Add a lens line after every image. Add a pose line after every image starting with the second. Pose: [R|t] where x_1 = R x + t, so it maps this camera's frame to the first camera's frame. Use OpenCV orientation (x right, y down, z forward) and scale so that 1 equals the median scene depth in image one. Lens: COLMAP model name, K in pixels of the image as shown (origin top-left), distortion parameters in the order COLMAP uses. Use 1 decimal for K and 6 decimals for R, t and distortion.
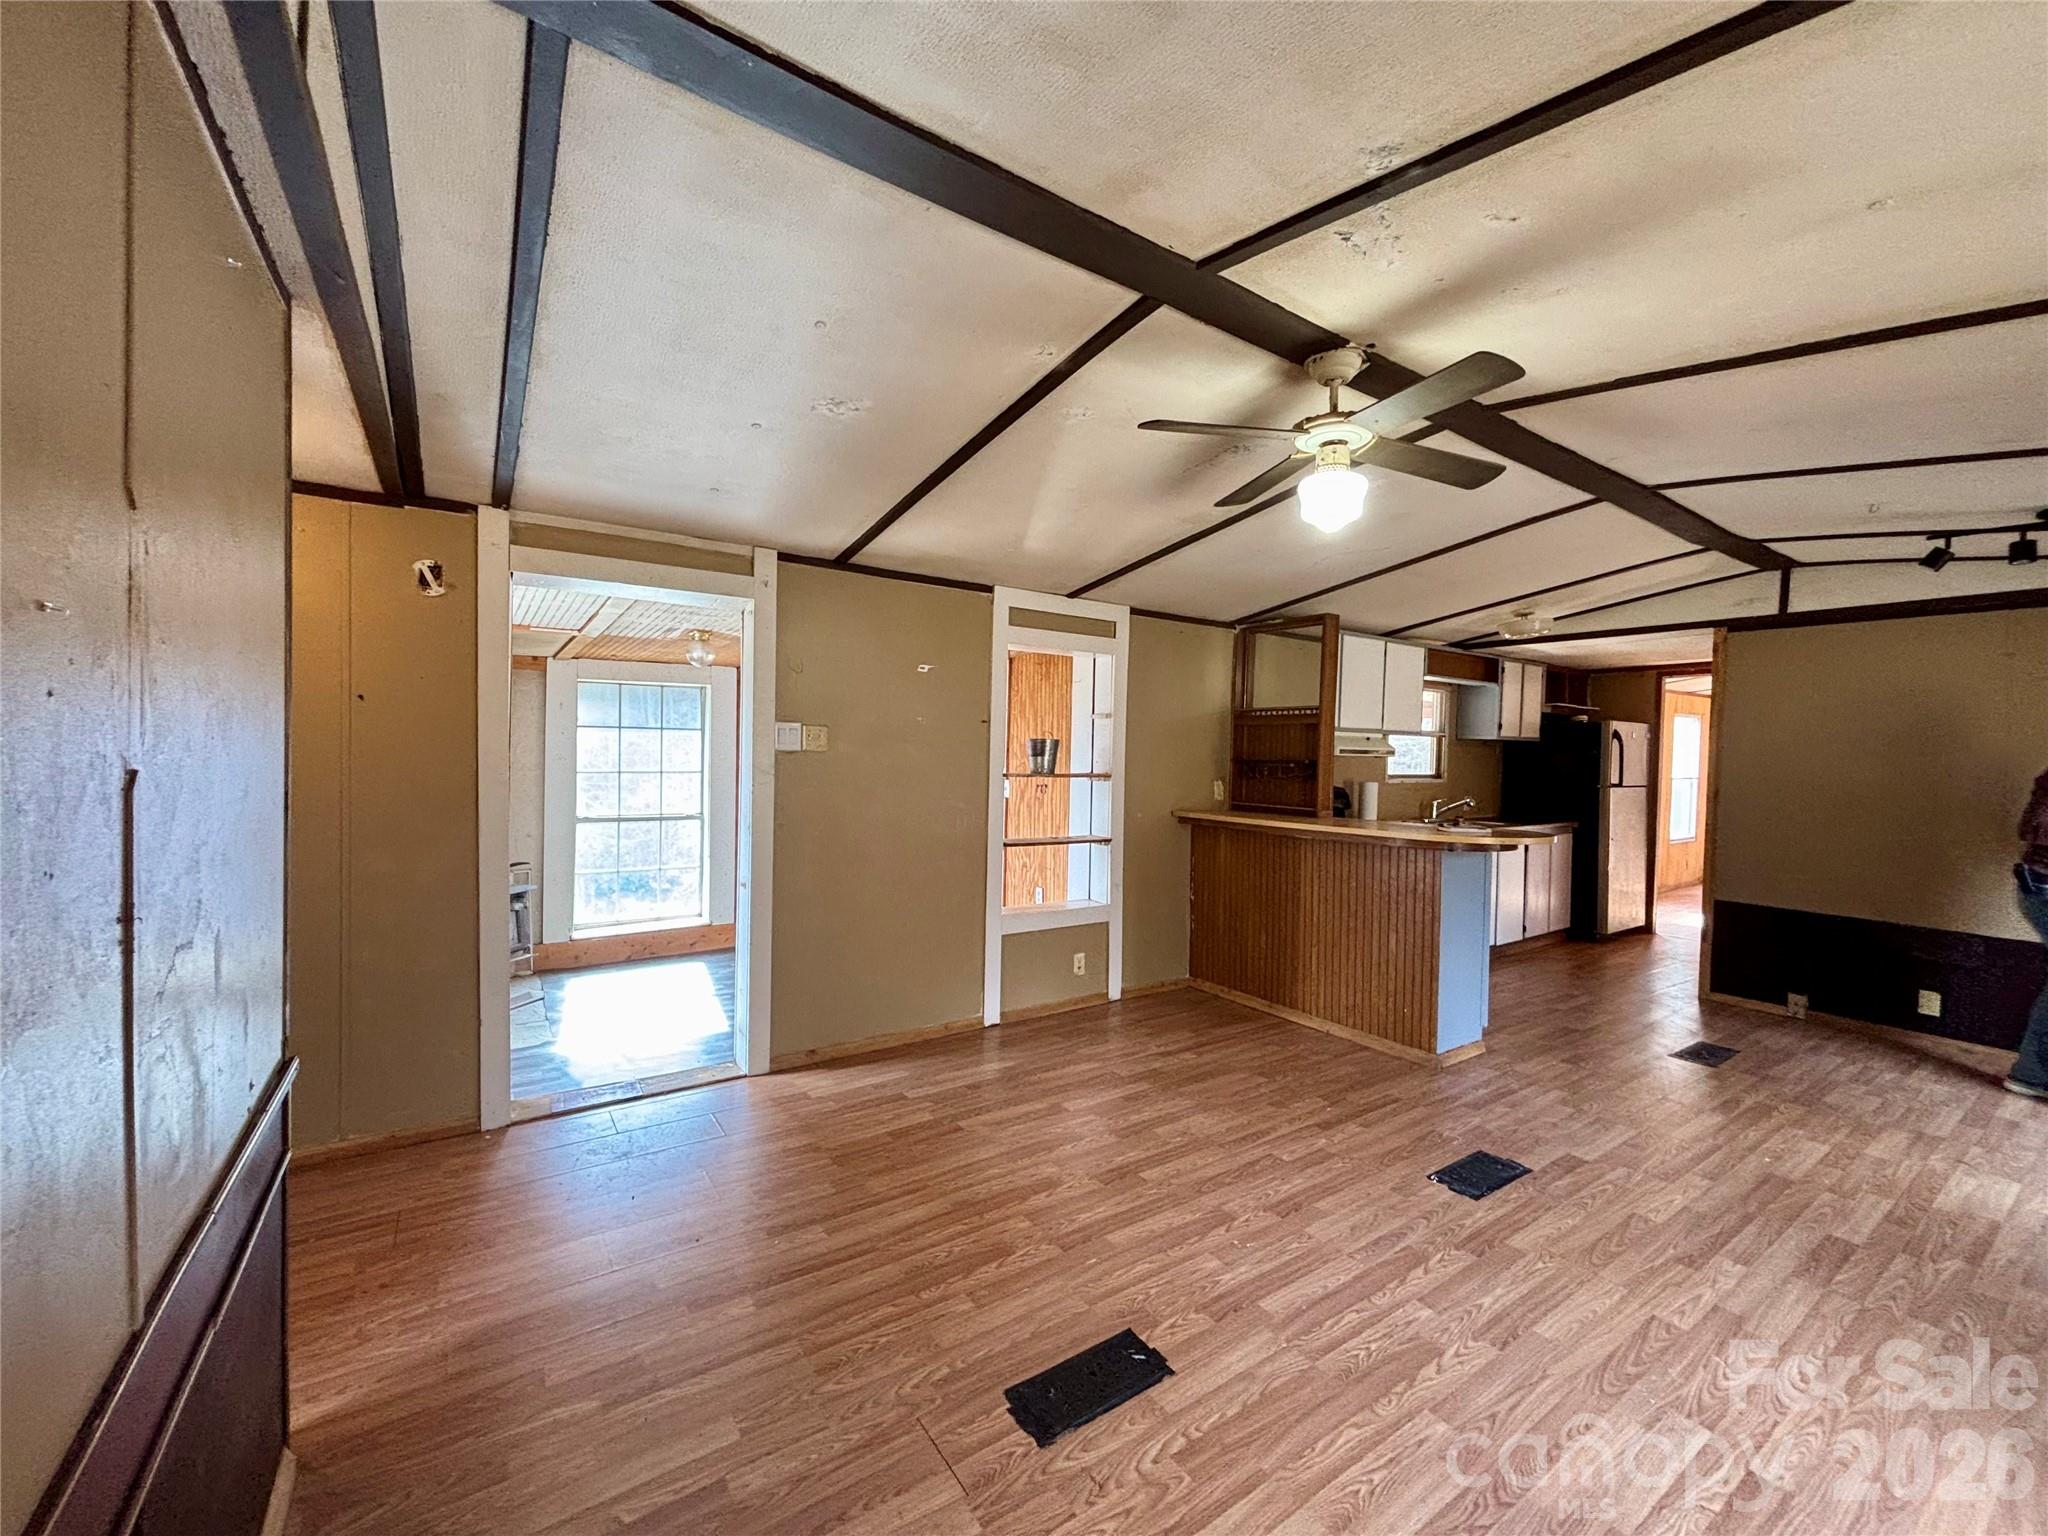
lens RADIAL K [[828.9, 0, 1004.7], [0, 828.9, 762.0], [0, 0, 1]] dist [0.009897, -0.000228]
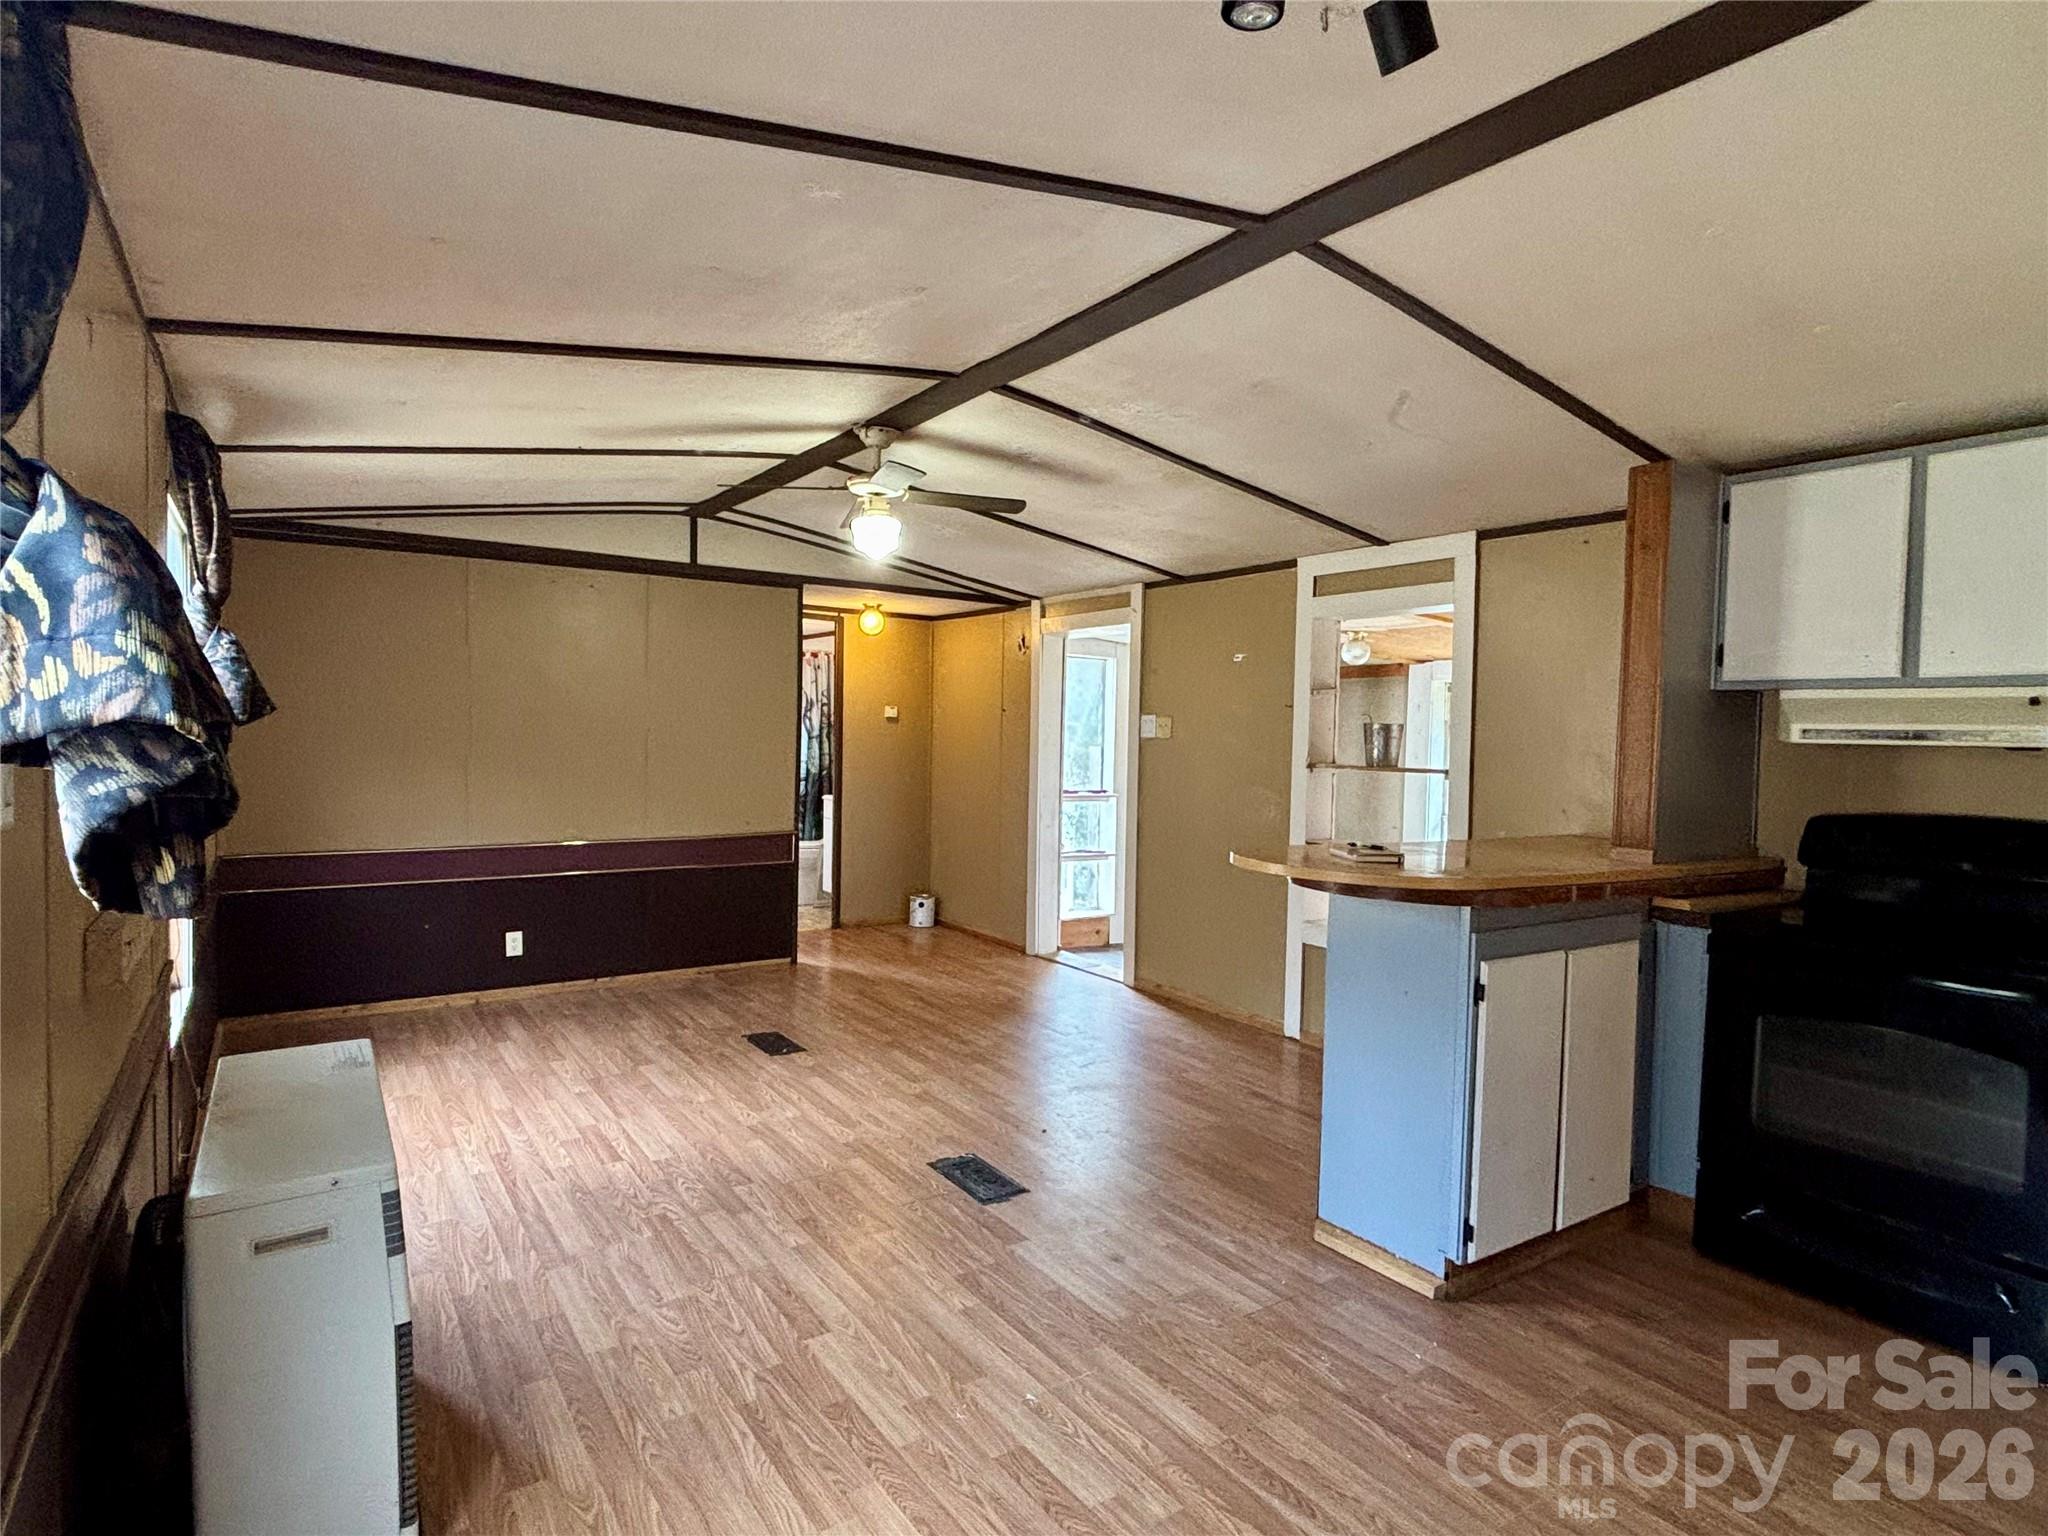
lens RADIAL K [[1085.0, 0, 1026.3], [0, 1085.0, 769.4], [0, 0, 1]] dist [0.013790, -0.001087]
pose [[0.002571, 0.010924, -0.999937, 1.575100], [-0.041844, 0.999066, 0.010807, 0.028482], [0.999121, 0.041814, 0.003026, 0.924455]]
